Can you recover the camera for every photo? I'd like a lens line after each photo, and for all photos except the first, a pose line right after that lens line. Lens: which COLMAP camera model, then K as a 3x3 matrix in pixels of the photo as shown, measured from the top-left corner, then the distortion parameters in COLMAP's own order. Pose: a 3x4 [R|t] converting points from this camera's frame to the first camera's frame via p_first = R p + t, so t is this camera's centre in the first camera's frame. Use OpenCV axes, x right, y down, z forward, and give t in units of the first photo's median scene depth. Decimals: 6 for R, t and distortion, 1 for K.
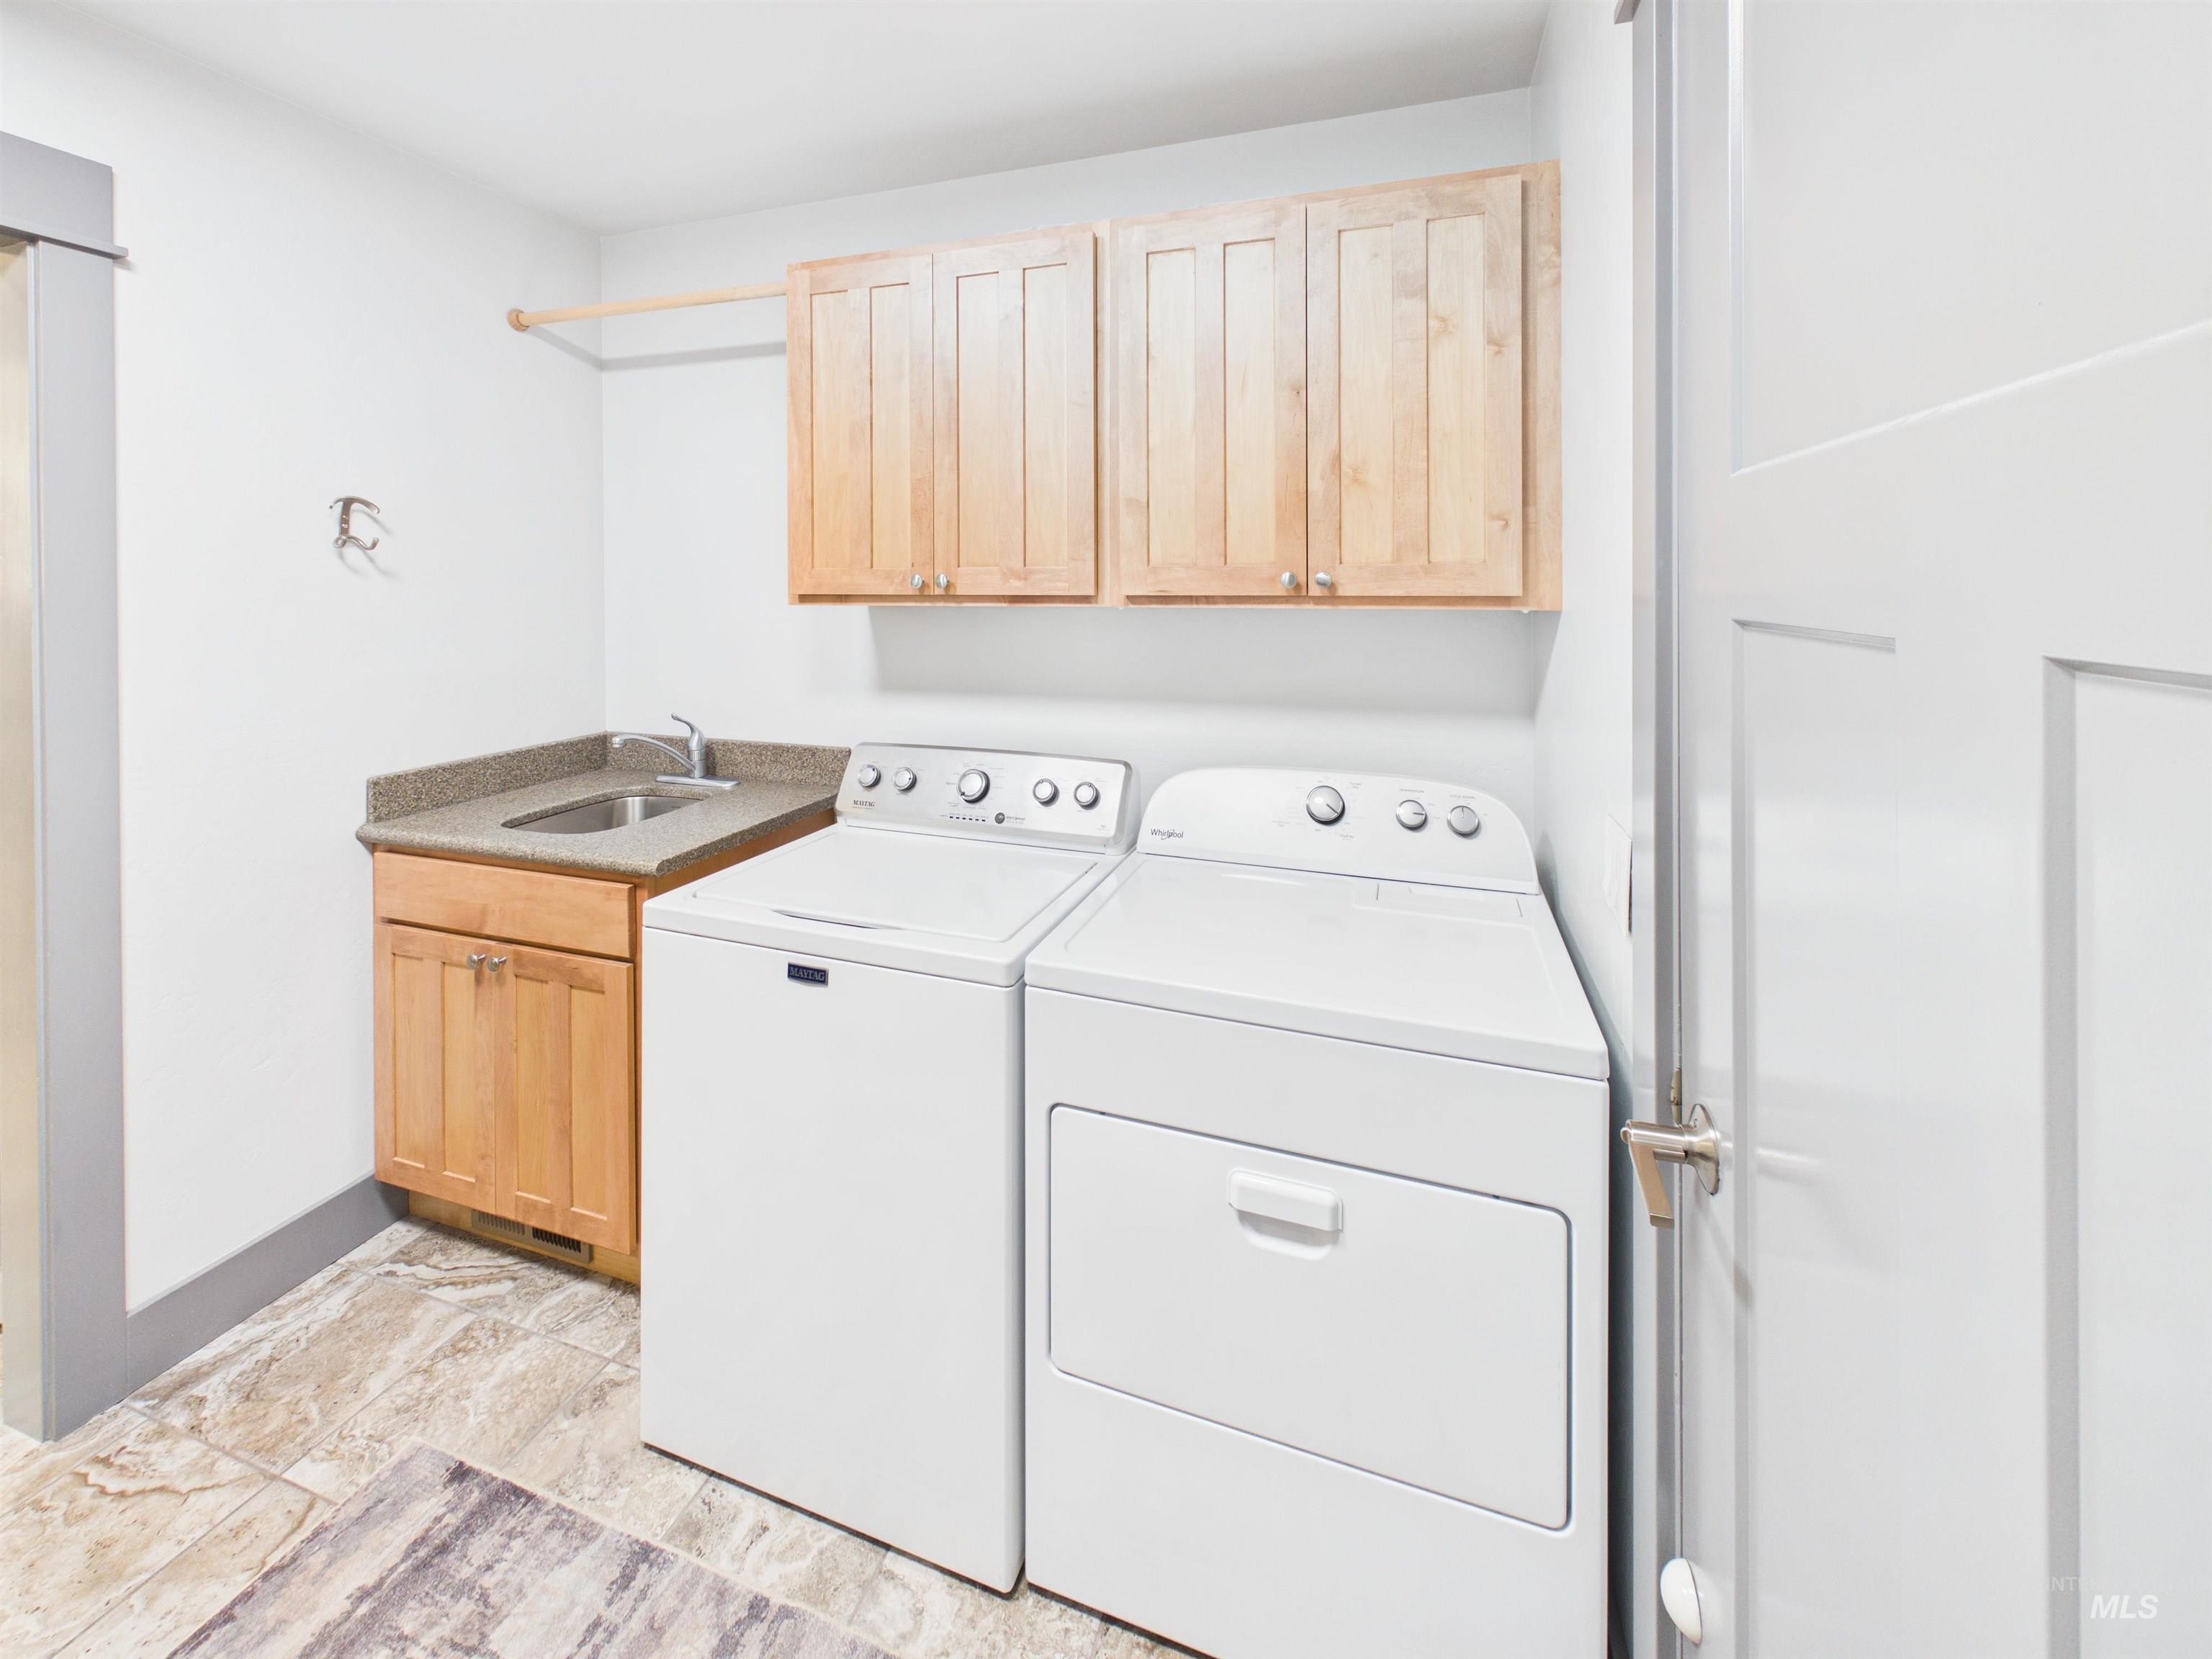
lens RADIAL K [[879.6, 0, 1104.1], [0, 879.6, 585.1], [0, 0, 1]] dist [-0.001230, 0.000124]
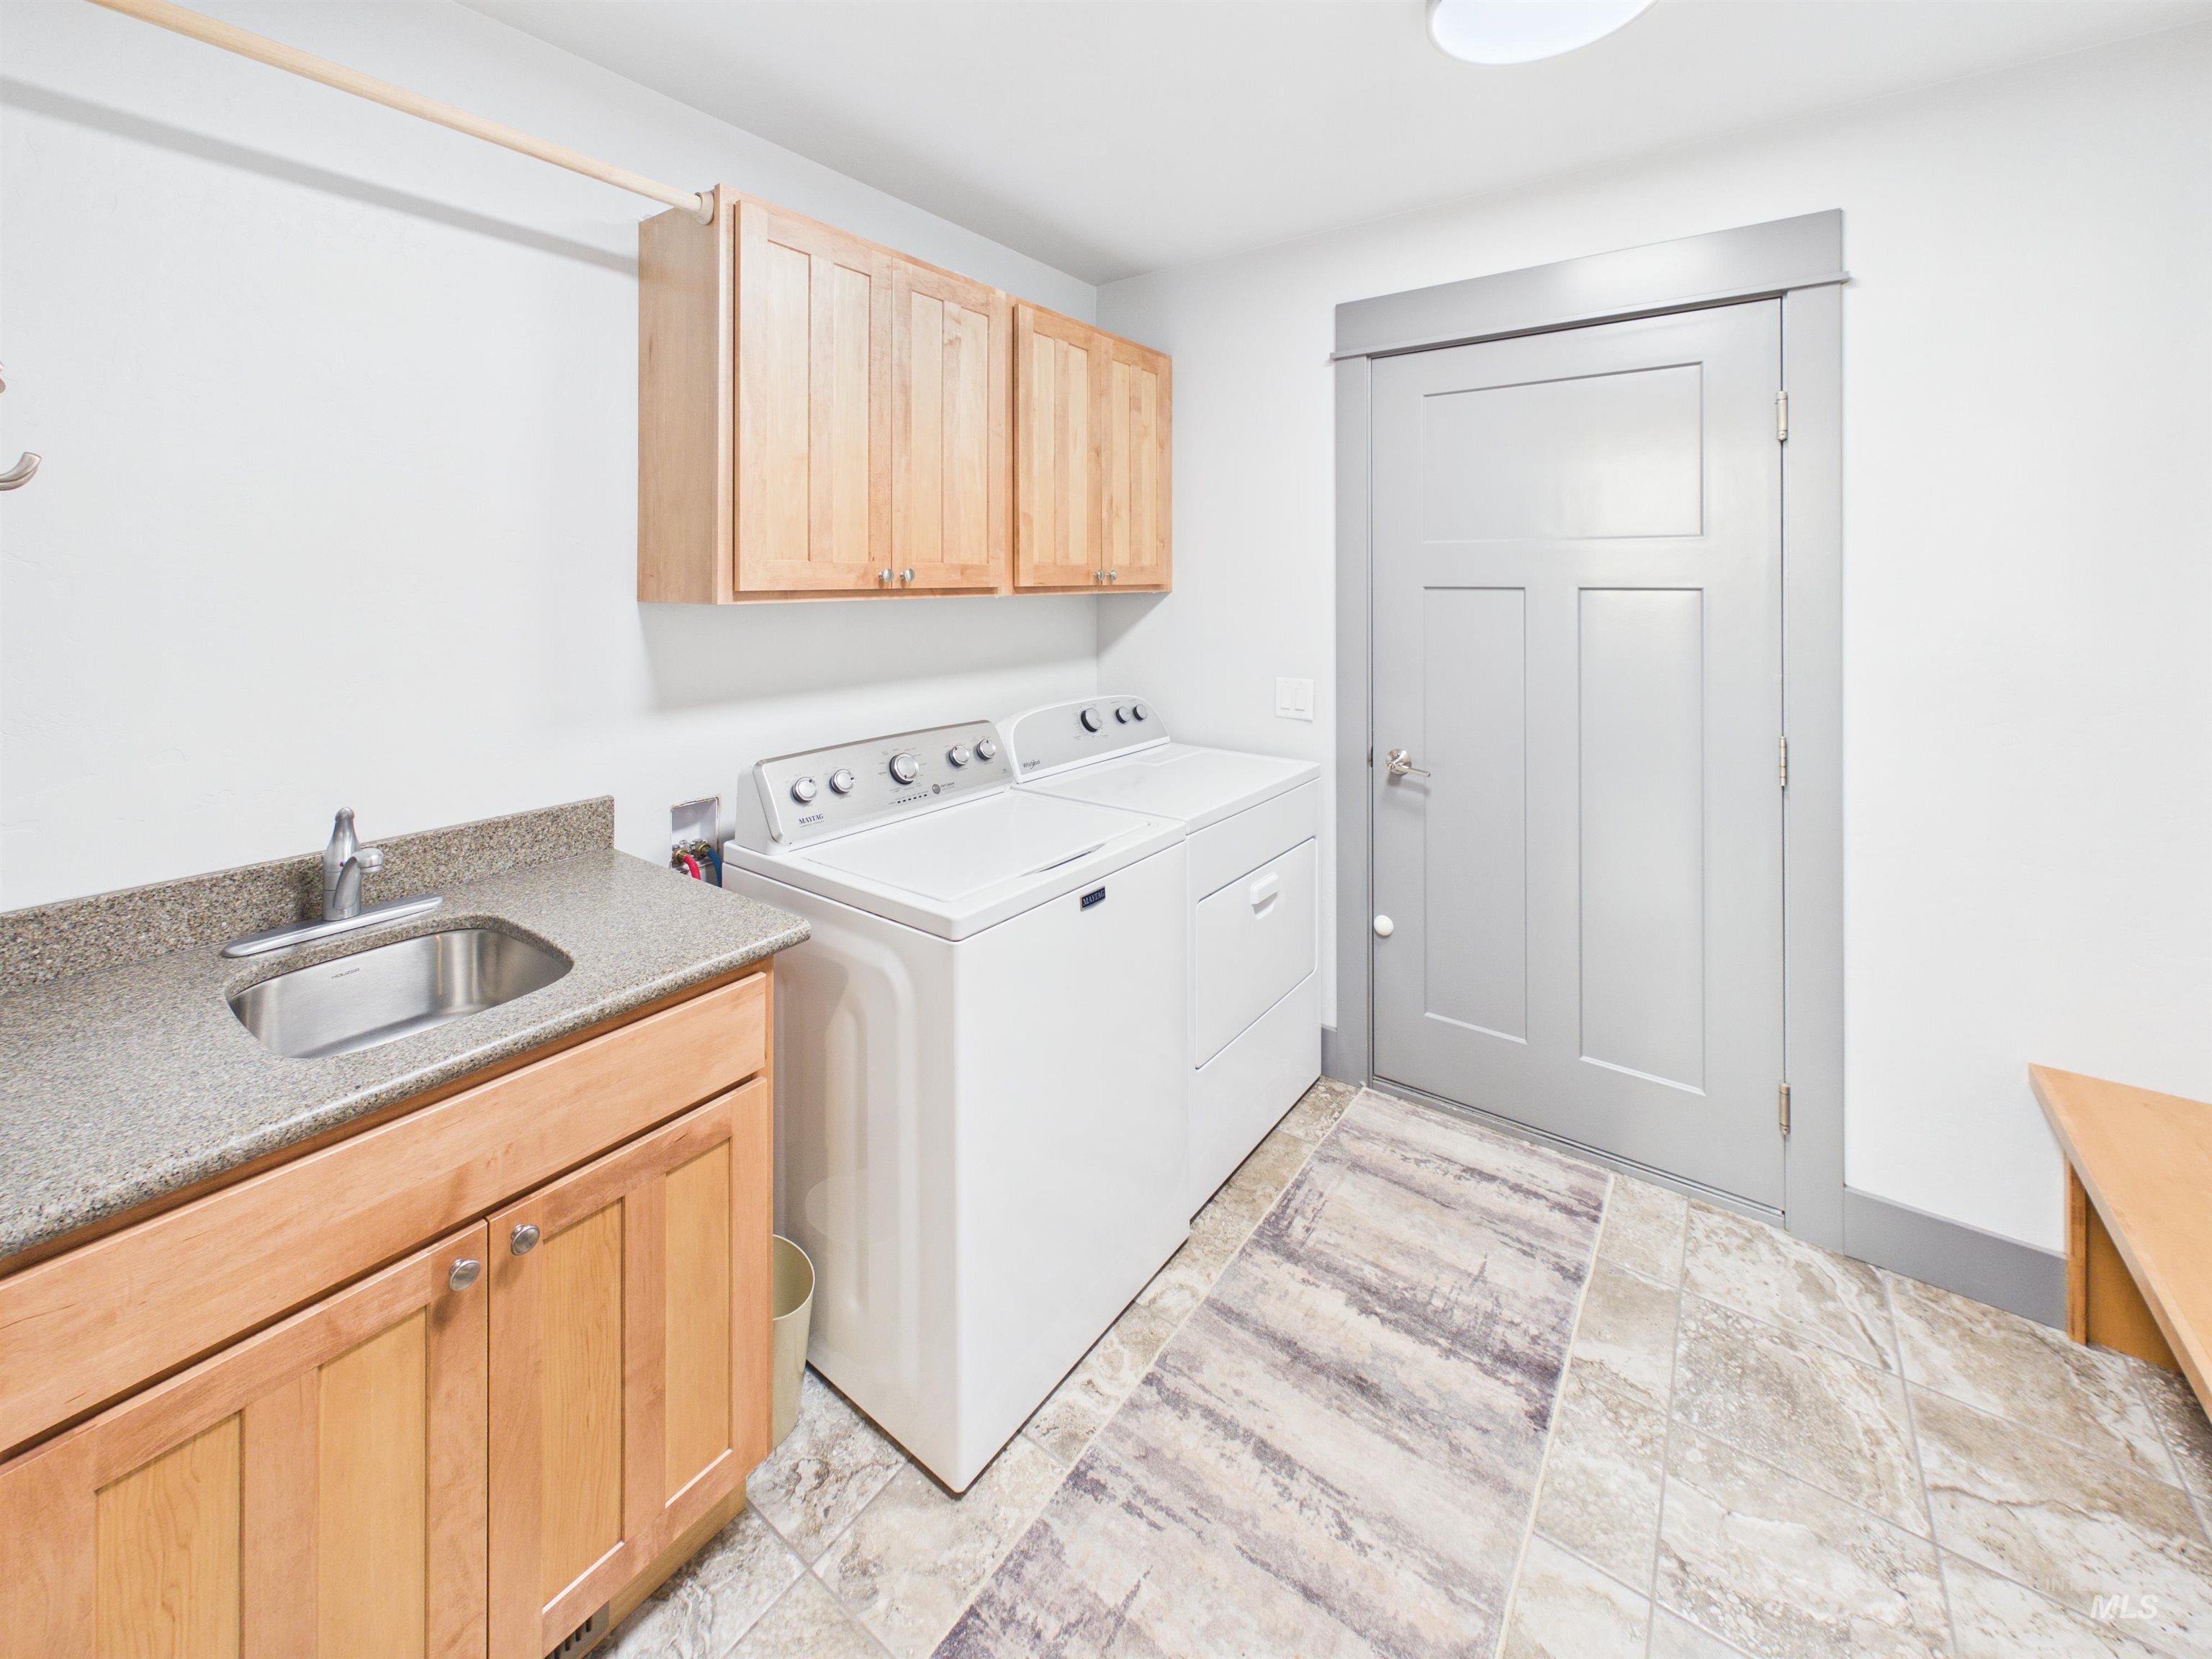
lens RADIAL K [[887.5, 0, 1104.8], [0, 887.5, 580.2], [0, 0, 1]] dist [0.001298, -0.000122]
pose [[0.302040, -0.000742, 0.953295, -1.495387], [0.006601, 0.999977, -0.001313, 0.005817], [-0.953273, 0.006689, 0.302038, 0.609438]]
